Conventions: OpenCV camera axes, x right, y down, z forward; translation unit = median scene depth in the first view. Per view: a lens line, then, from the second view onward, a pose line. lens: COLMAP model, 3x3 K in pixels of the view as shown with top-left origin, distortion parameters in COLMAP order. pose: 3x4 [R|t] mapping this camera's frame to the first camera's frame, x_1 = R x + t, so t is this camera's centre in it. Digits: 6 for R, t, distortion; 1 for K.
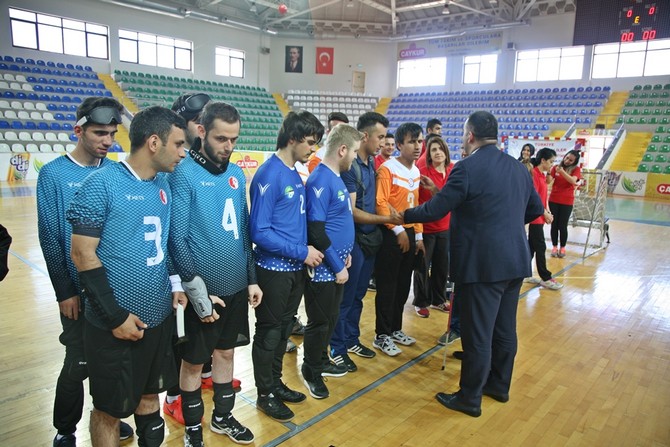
lens RADIAL K [[486.8, 0, 335.0], [0, 486.8, 223.5], [0, 0, 1]] dist [-0.078757, 0.062417]
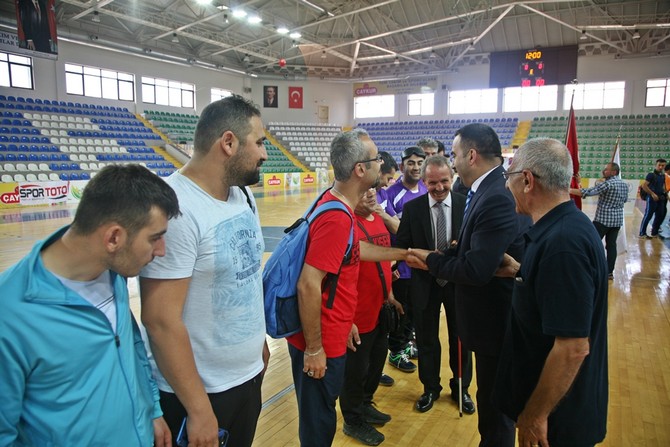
lens RADIAL K [[462.2, 0, 335.0], [0, 462.2, 223.5], [0, 0, 1]] dist [-0.099901, 0.065189]
pose [[0.984460, -0.051662, 0.167836, -0.160257], [0.057355, 0.997925, -0.029246, 0.024970], [-0.165977, 0.038417, 0.985381, -0.178410]]
